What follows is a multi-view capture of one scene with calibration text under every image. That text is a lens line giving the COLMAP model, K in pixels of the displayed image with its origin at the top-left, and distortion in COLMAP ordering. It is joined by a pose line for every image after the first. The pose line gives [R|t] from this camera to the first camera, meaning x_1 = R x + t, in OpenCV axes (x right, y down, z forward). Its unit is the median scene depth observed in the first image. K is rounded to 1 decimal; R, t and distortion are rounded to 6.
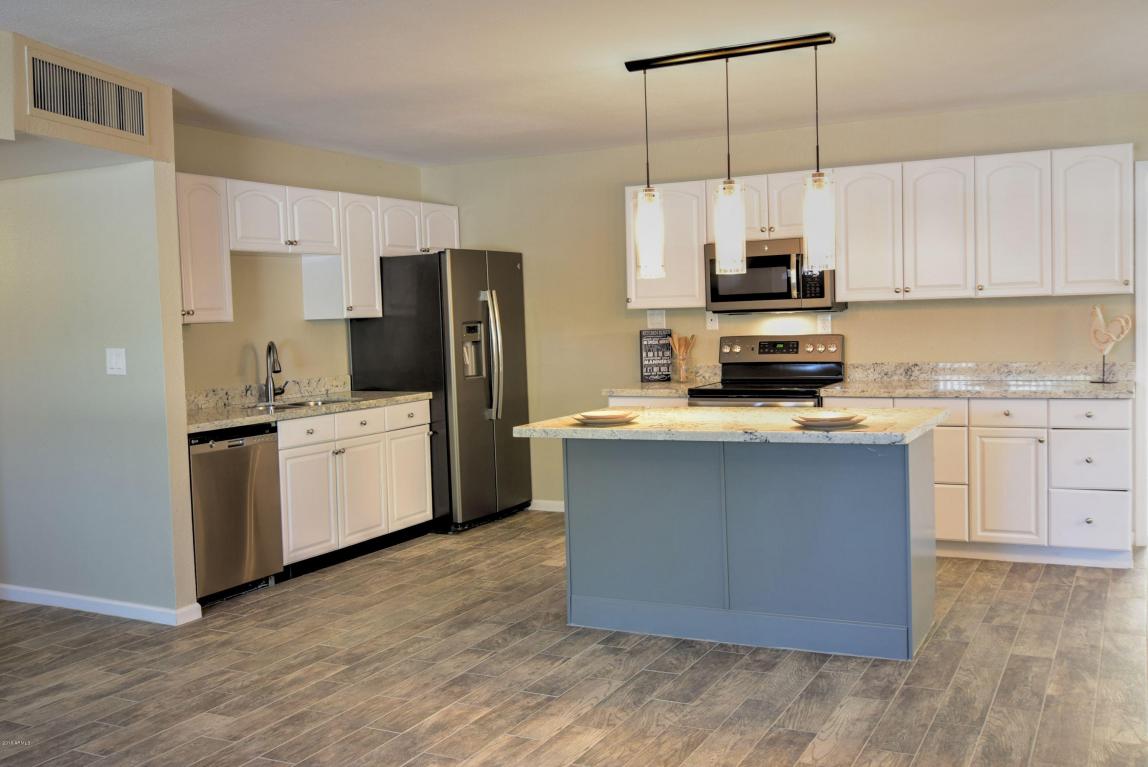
lens RADIAL K [[1095.2, 0, 571.4], [0, 1095.2, 386.7], [0, 0, 1]] dist [-0.028355, -0.002605]
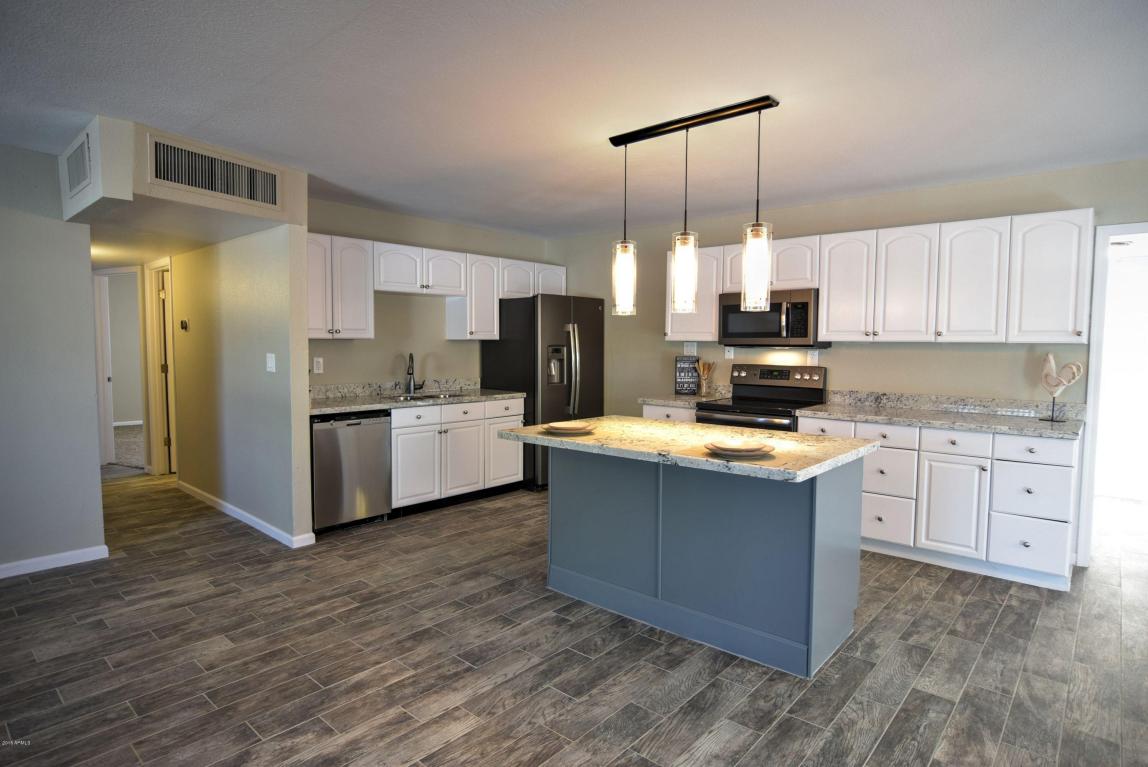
lens RADIAL K [[621.4, 0, 574.0], [0, 621.4, 383.5], [0, 0, 1]] dist [-0.040061, 0.015773]
pose [[0.968789, 0.054534, -0.241815, 0.162409], [-0.054007, 0.998502, 0.008810, -0.022217], [0.241933, 0.004525, 0.970282, 0.269445]]
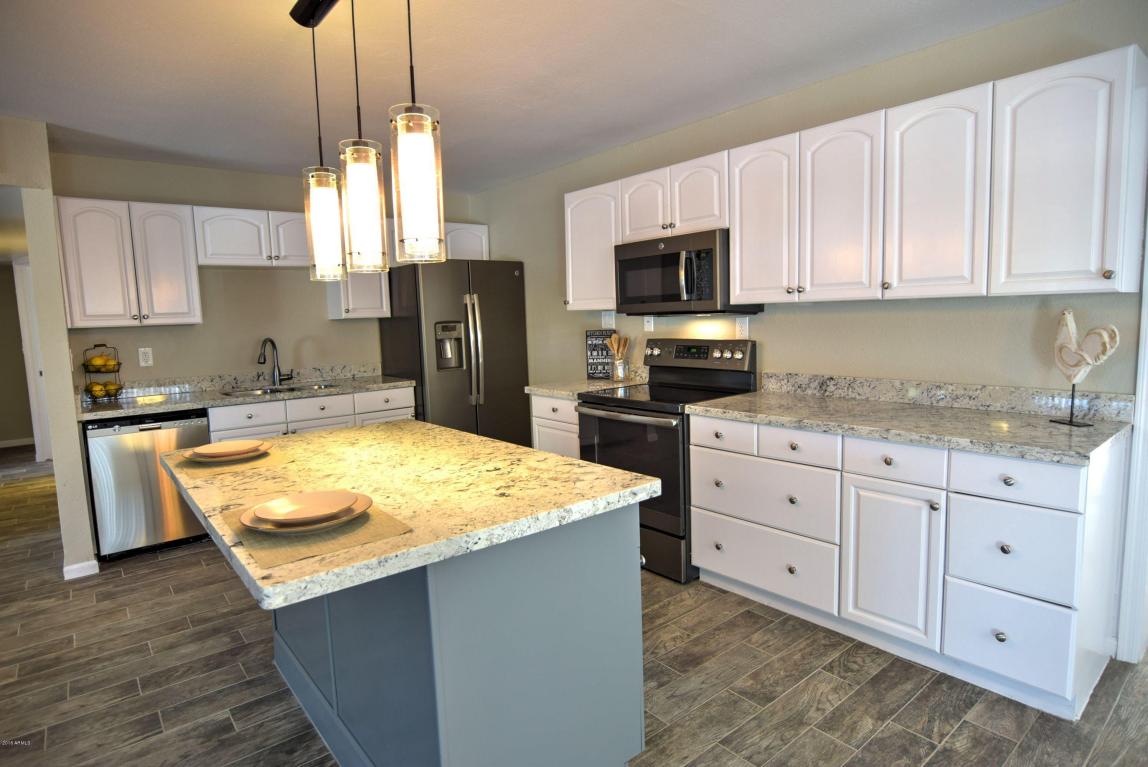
lens RADIAL K [[621.4, 0, 574.0], [0, 621.4, 383.5], [0, 0, 1]] dist [-0.040061, 0.015773]
pose [[0.920461, 0.046448, -0.388065, 0.363077], [-0.024319, 0.997796, 0.061747, -0.046699], [0.390077, -0.047398, 0.919561, 0.548492]]
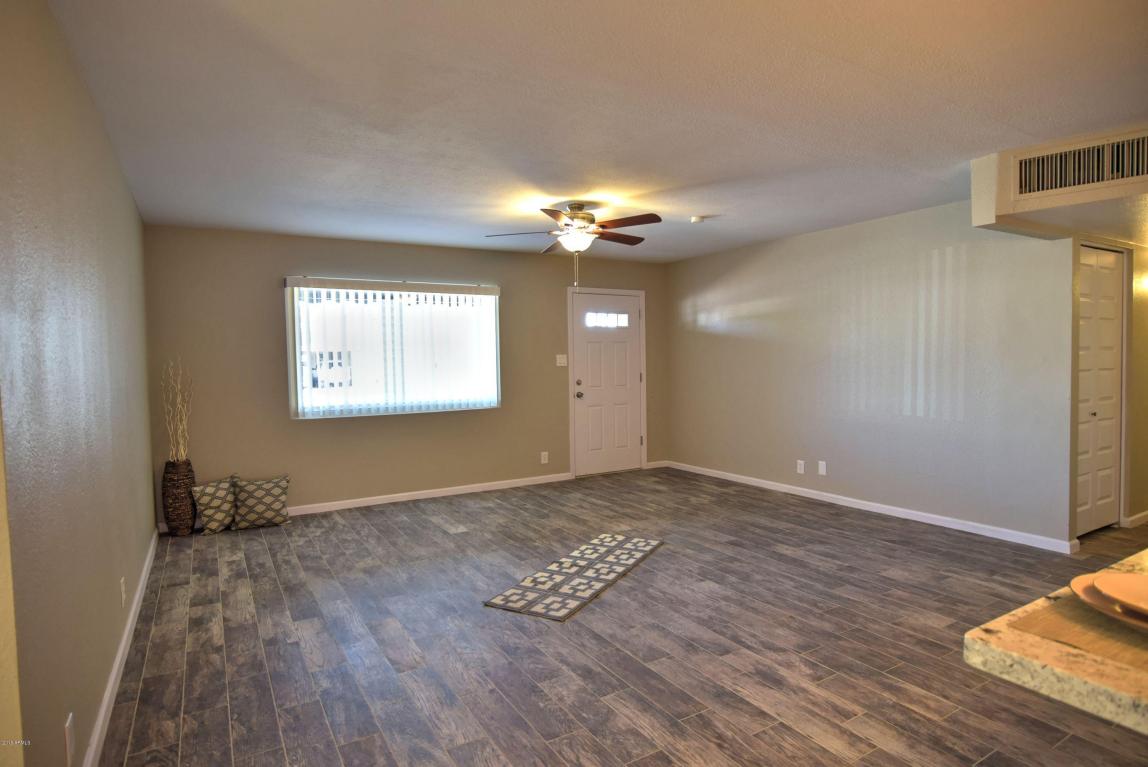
lens RADIAL K [[621.4, 0, 574.0], [0, 621.4, 383.5], [0, 0, 1]] dist [-0.040061, 0.015773]
pose [[-0.522841, 0.075590, -0.849072, 0.393637], [-0.023289, 0.994422, 0.102871, -0.051662], [0.852112, 0.073559, -0.518164, 0.670815]]
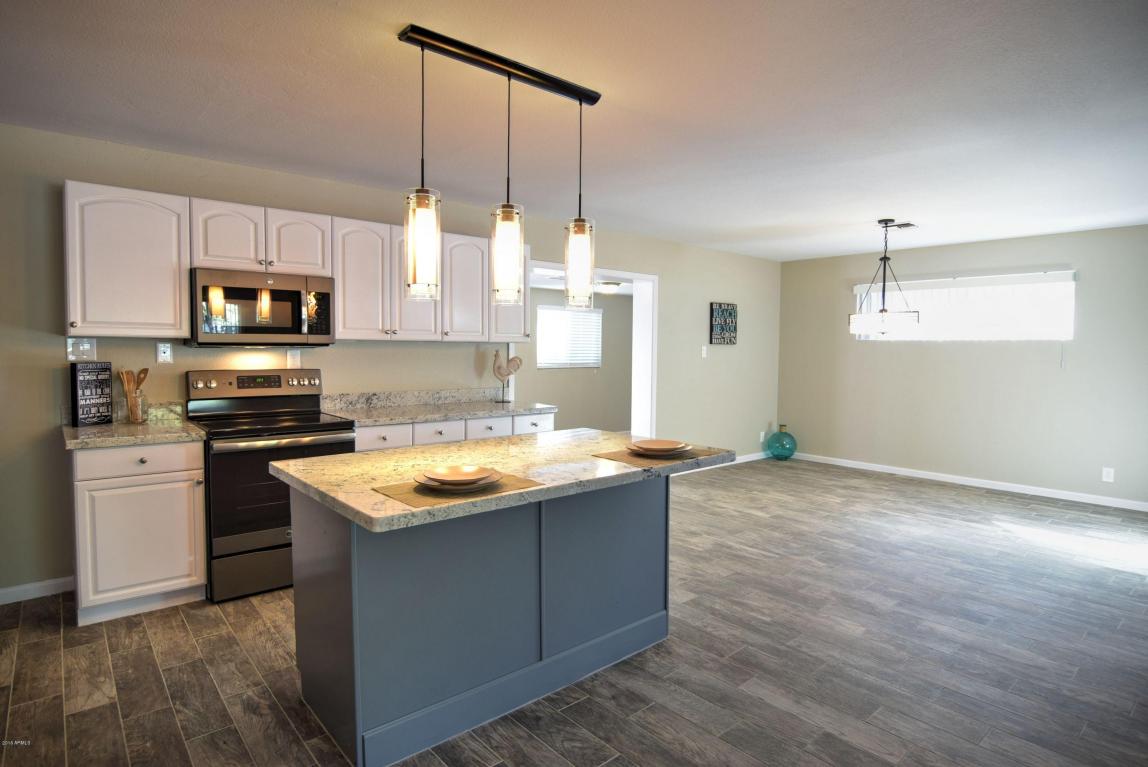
lens RADIAL K [[621.4, 0, 574.0], [0, 621.4, 383.5], [0, 0, 1]] dist [-0.040061, 0.015773]
pose [[0.370427, -0.017419, 0.928698, -0.272259], [0.039991, 0.999196, 0.002790, -0.028699], [-0.928000, 0.036106, 0.370826, 0.618909]]
